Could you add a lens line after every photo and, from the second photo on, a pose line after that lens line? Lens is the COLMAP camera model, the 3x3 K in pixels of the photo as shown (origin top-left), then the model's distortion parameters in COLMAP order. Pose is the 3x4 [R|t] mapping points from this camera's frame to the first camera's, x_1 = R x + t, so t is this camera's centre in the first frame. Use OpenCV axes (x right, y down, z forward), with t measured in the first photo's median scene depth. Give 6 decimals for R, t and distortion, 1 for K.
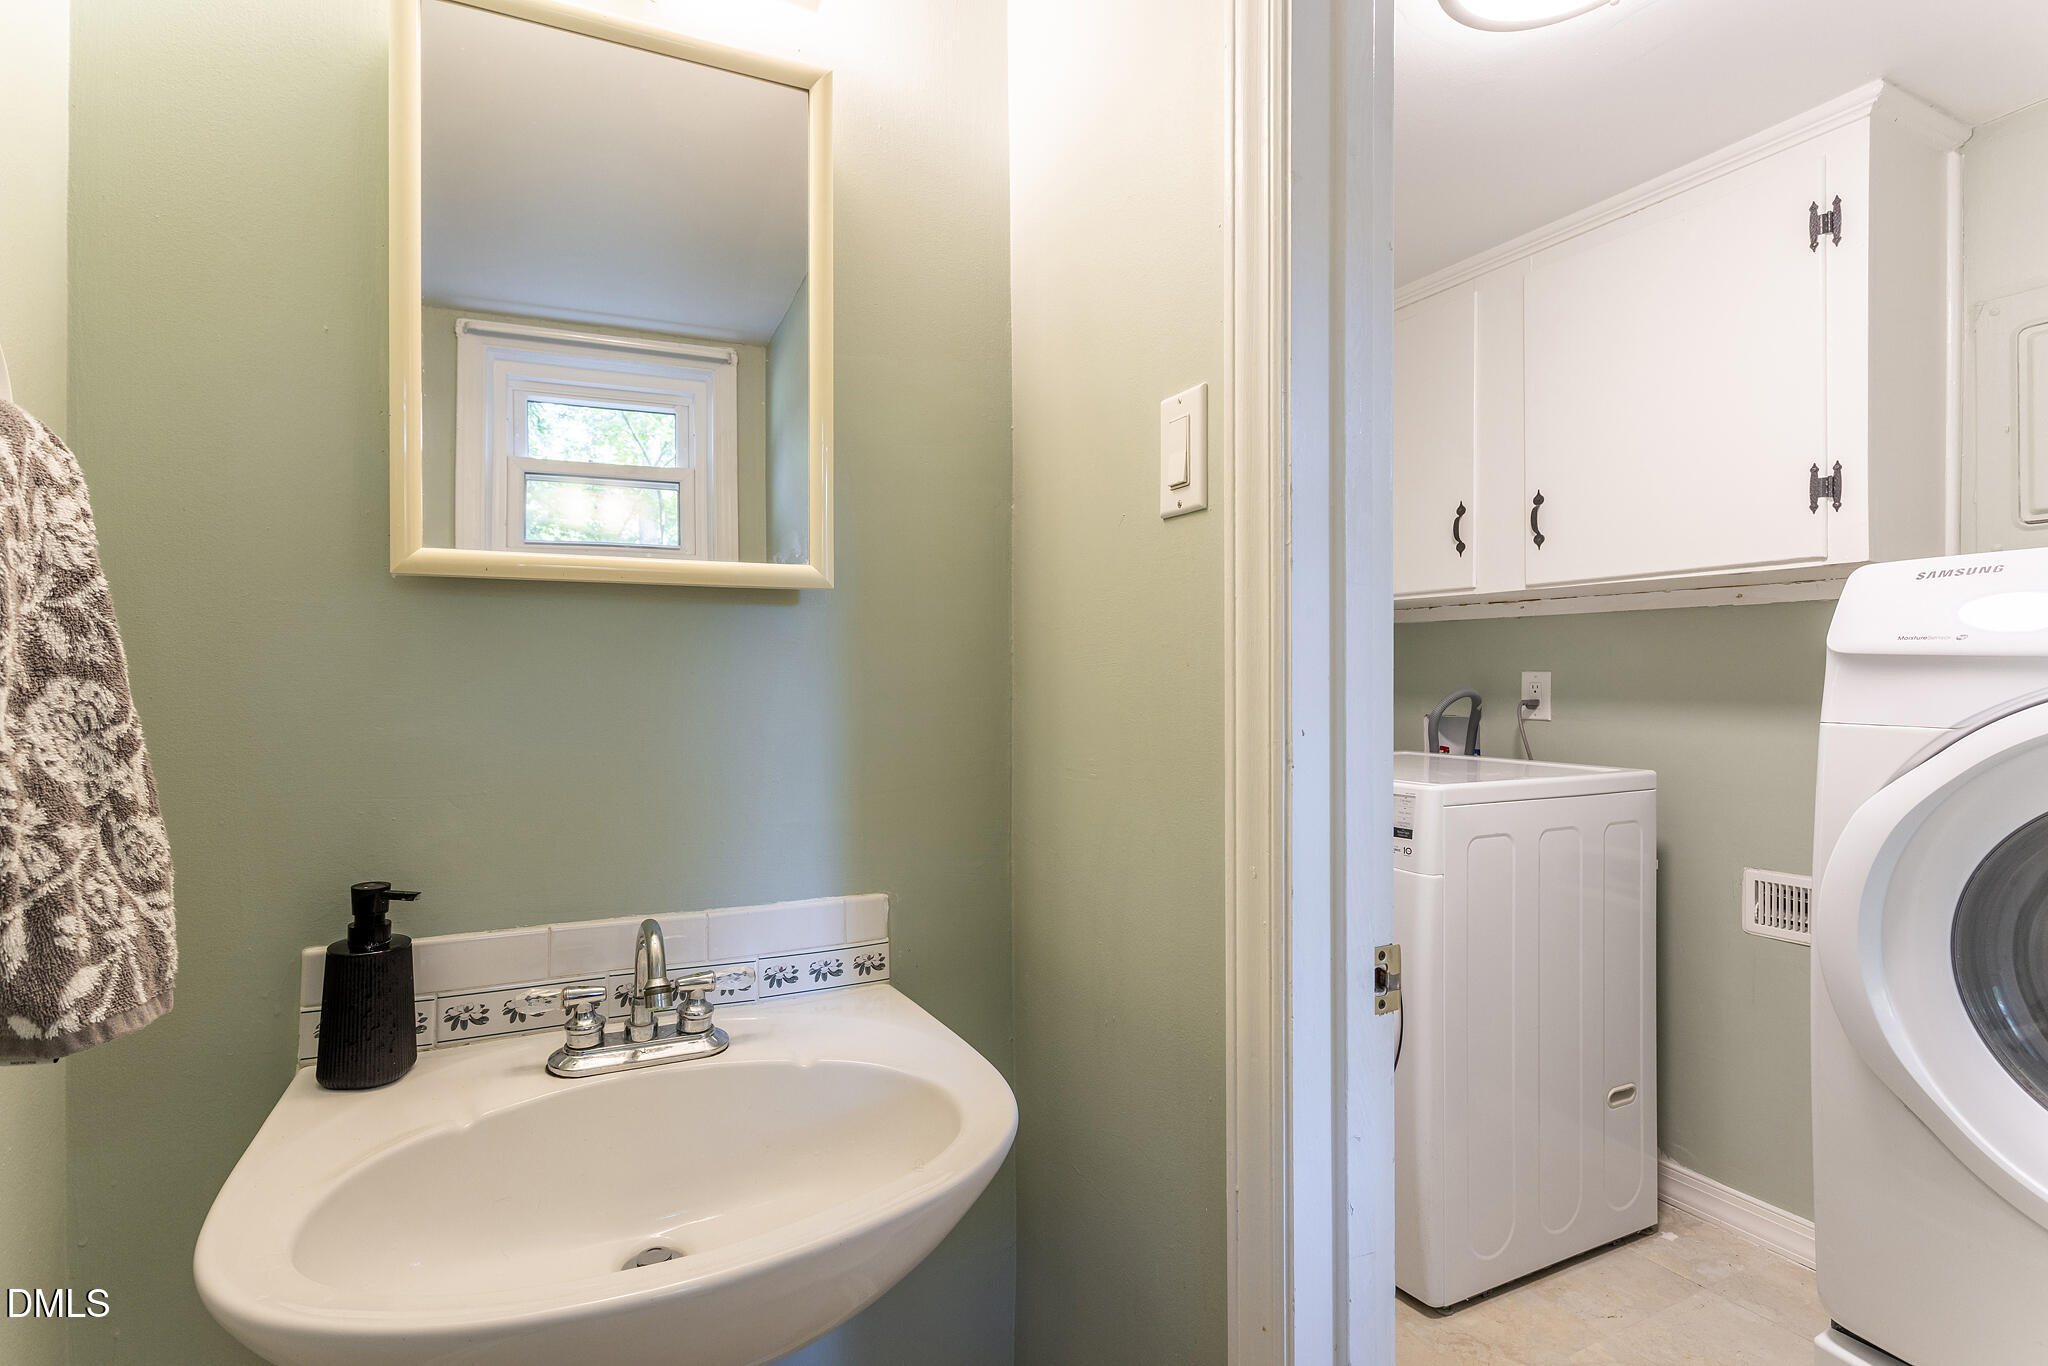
lens RADIAL K [[1031.3, 0, 1024.0], [0, 1031.3, 683.0], [0, 0, 1]] dist [-0.001856, 0.001673]
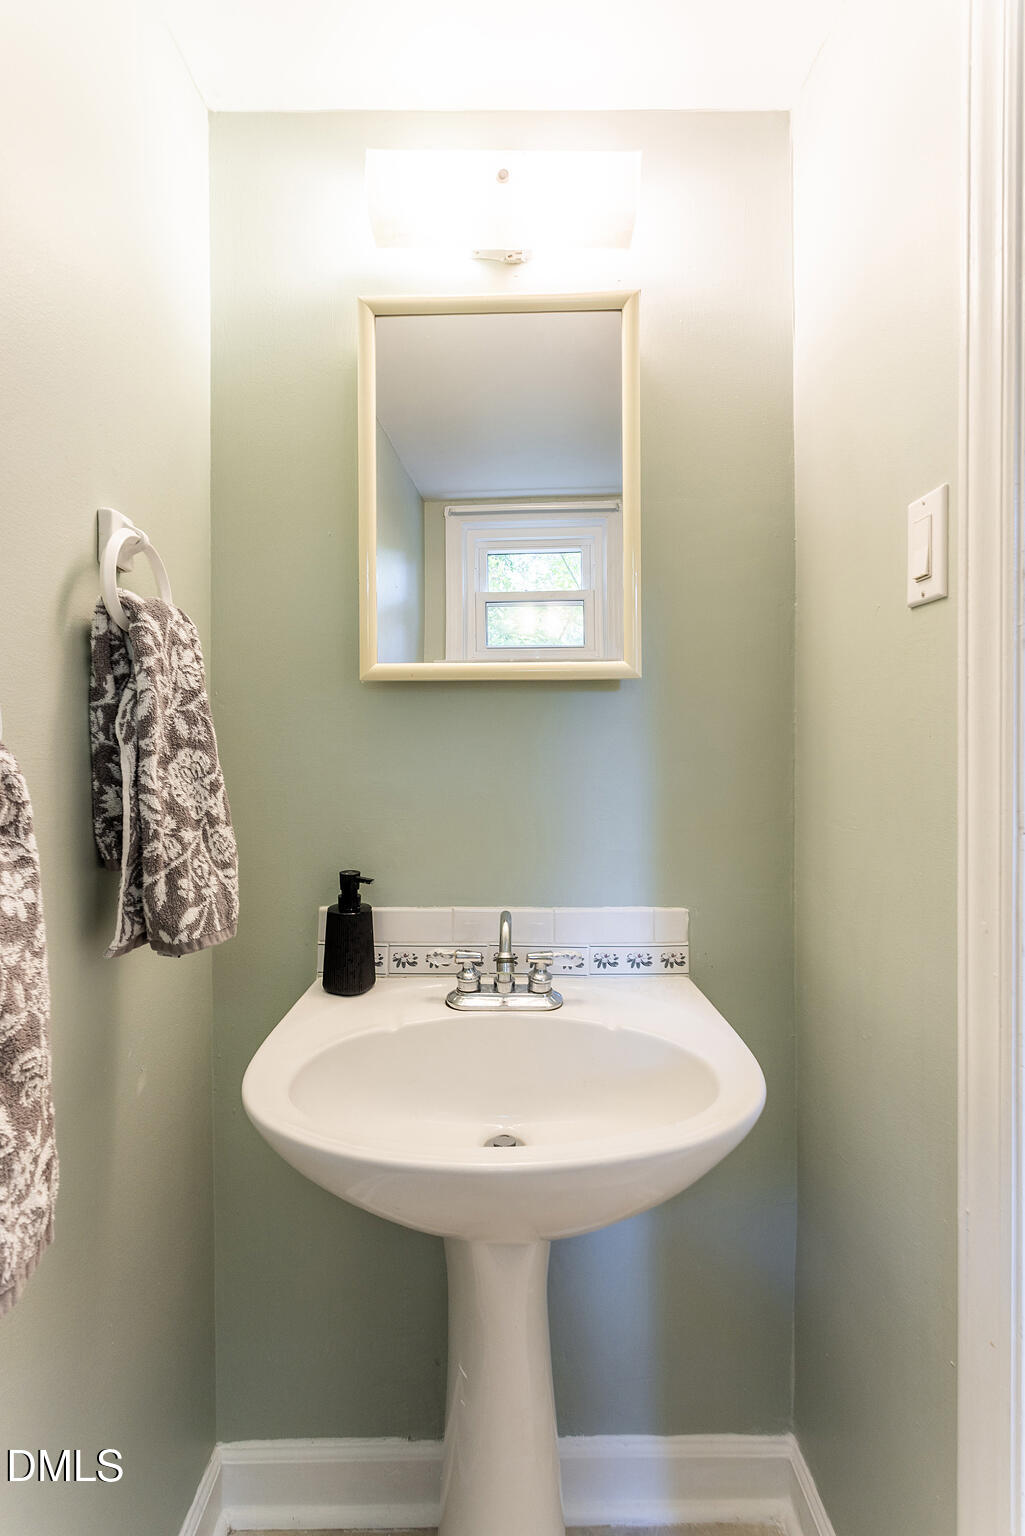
lens RADIAL K [[766.8, 0, 512.3], [0, 766.8, 742.7], [0, 0, 1]] dist [0.001557, -0.000439]
pose [[0.883566, 0.003826, -0.468291, 0.156537], [0.001225, 0.999944, 0.010480, -0.020922], [0.468305, -0.009834, 0.883512, 0.046411]]
